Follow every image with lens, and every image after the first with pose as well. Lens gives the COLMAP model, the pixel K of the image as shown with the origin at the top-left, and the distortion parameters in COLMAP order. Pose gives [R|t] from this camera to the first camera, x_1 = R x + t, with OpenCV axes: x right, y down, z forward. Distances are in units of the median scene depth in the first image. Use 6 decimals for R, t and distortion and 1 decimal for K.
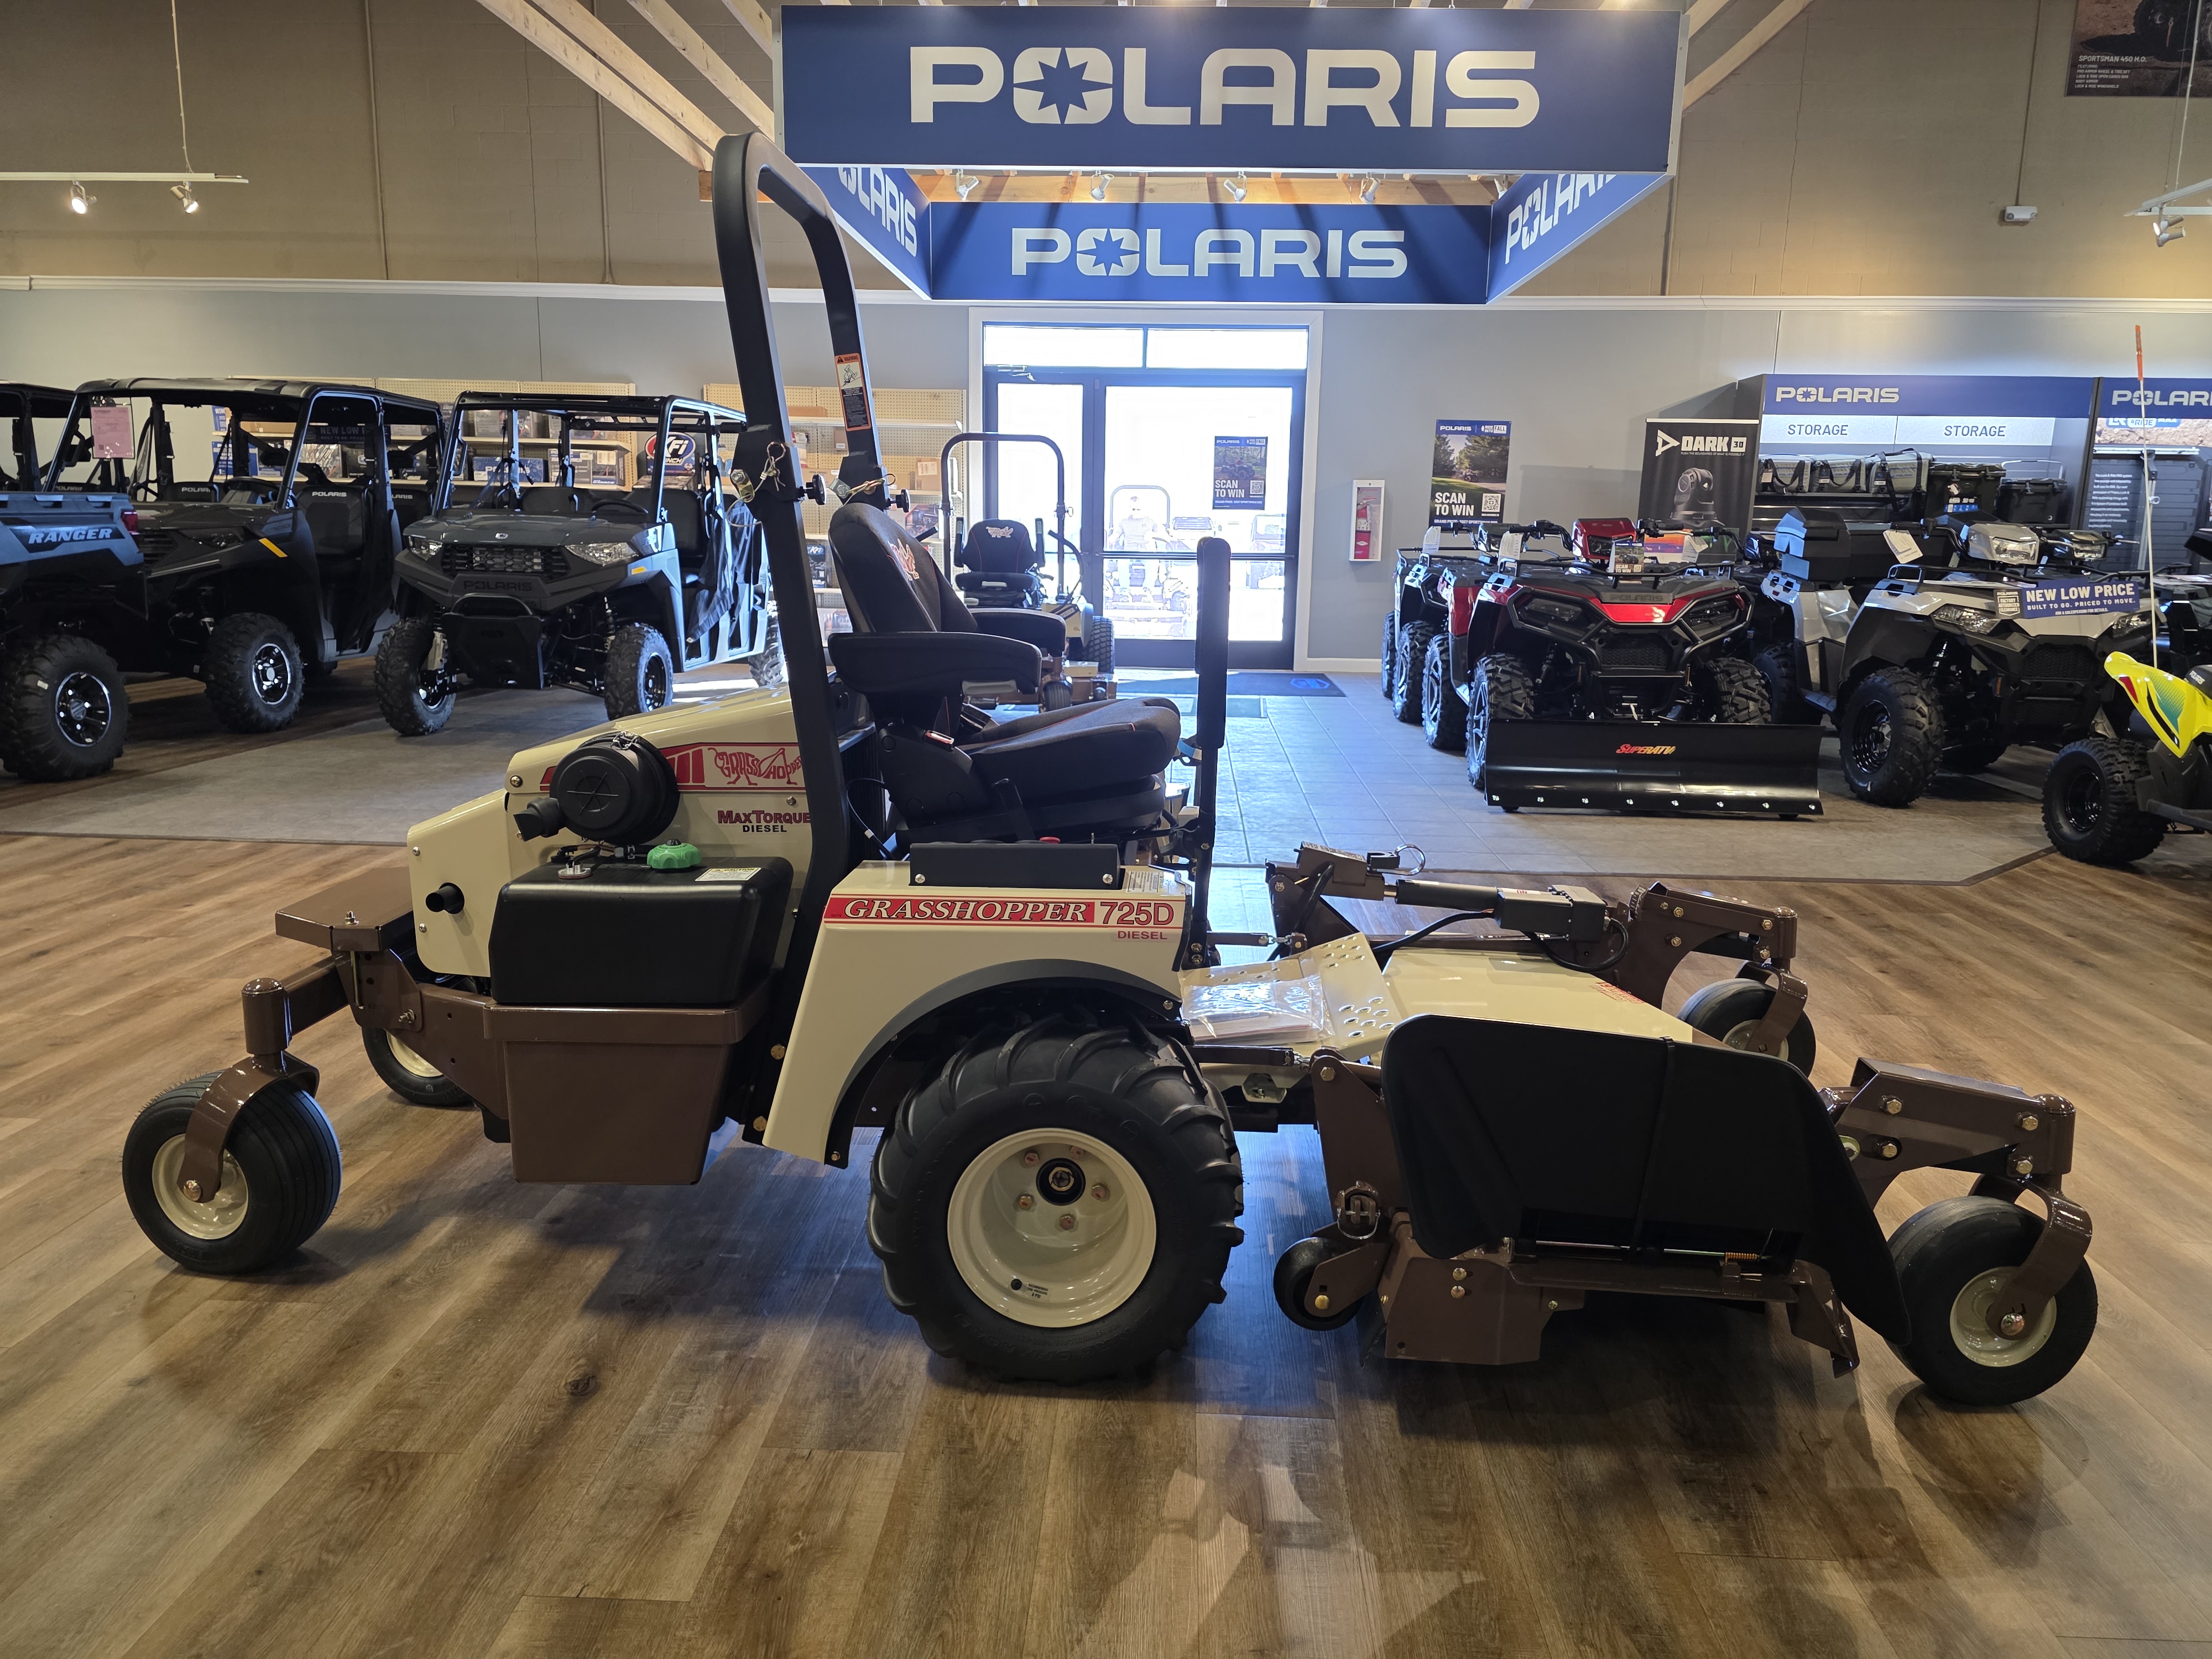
lens RADIAL K [[1496.3, 0, 1115.4], [0, 1496.3, 848.6], [0, 0, 1]] dist [0.063481, -0.061690]
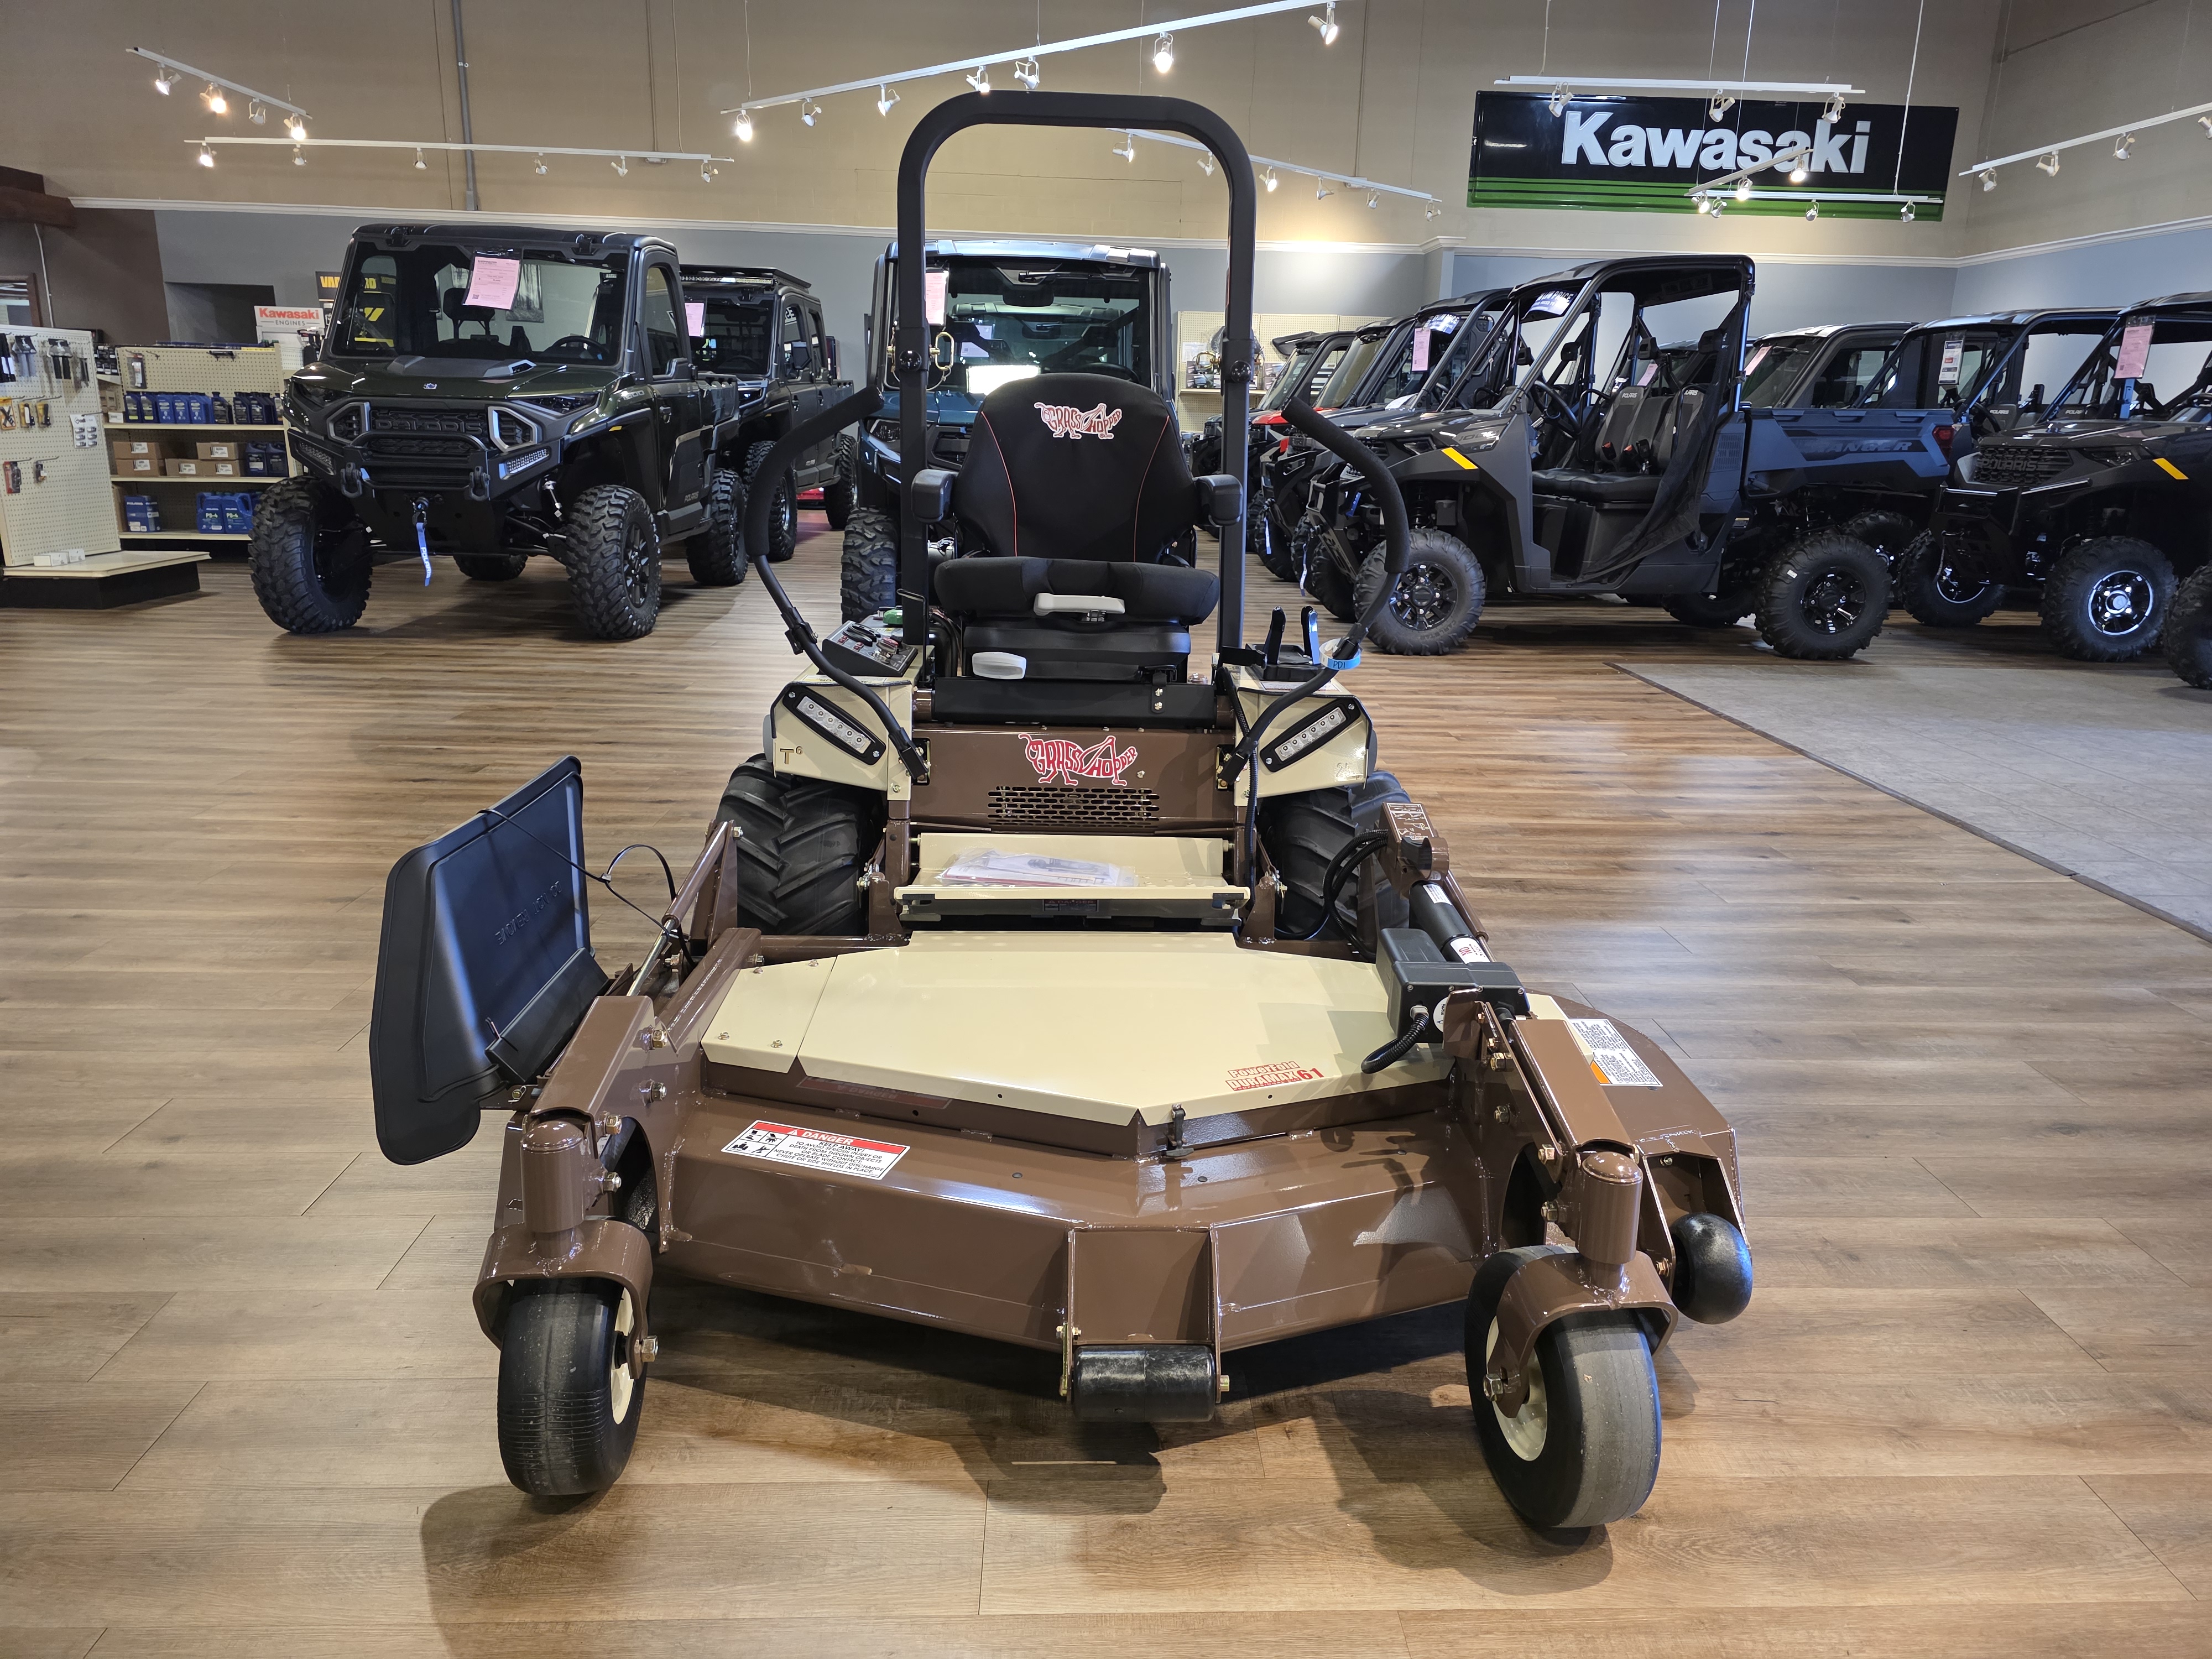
lens RADIAL K [[1496.3, 0, 1106.8], [0, 1496.3, 834.5], [0, 0, 1]] dist [0.063481, -0.061690]
pose [[0.059026, 0.251153, -0.966146, 0.327324], [-0.229700, 0.945280, 0.231695, -0.048381], [0.971470, 0.208248, 0.113486, 0.283558]]
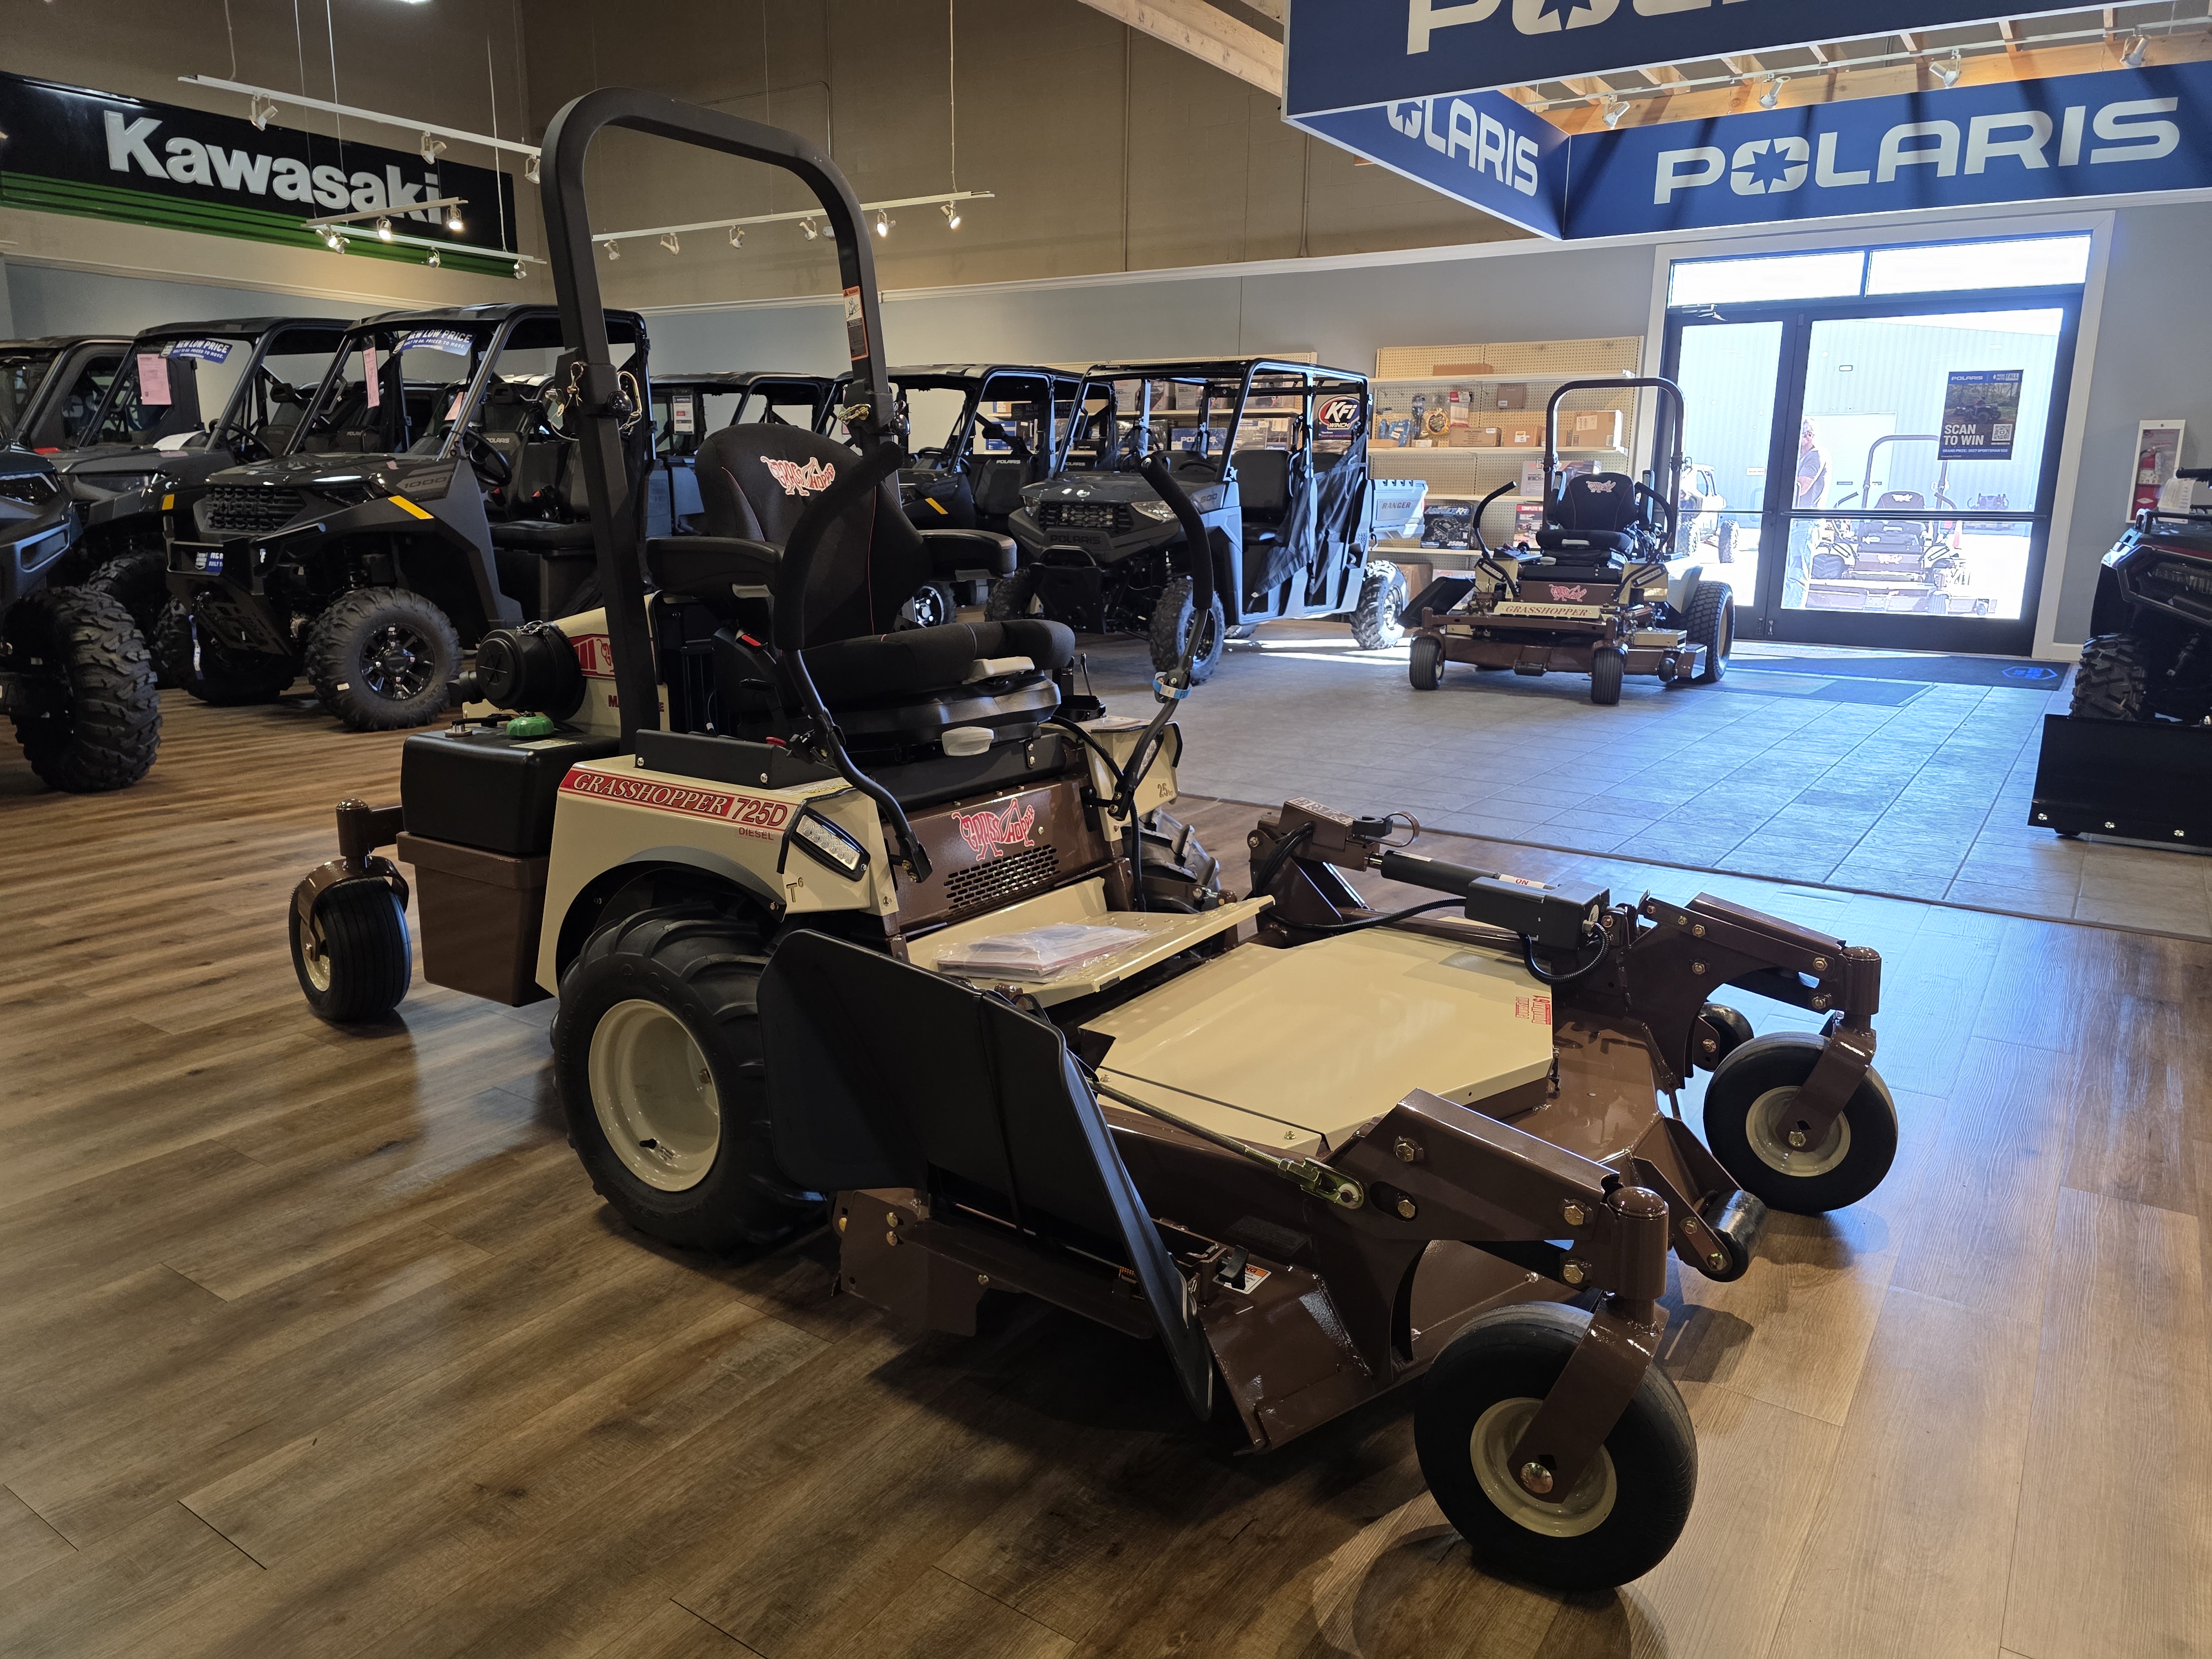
lens RADIAL K [[1496.3, 0, 1133.6], [0, 1496.3, 846.4], [0, 0, 1]] dist [0.063481, -0.061690]
pose [[0.849651, 0.116038, -0.514420, 0.197383], [-0.108592, 0.993083, 0.044652, -0.001838], [0.516044, 0.017923, 0.856375, 0.065584]]
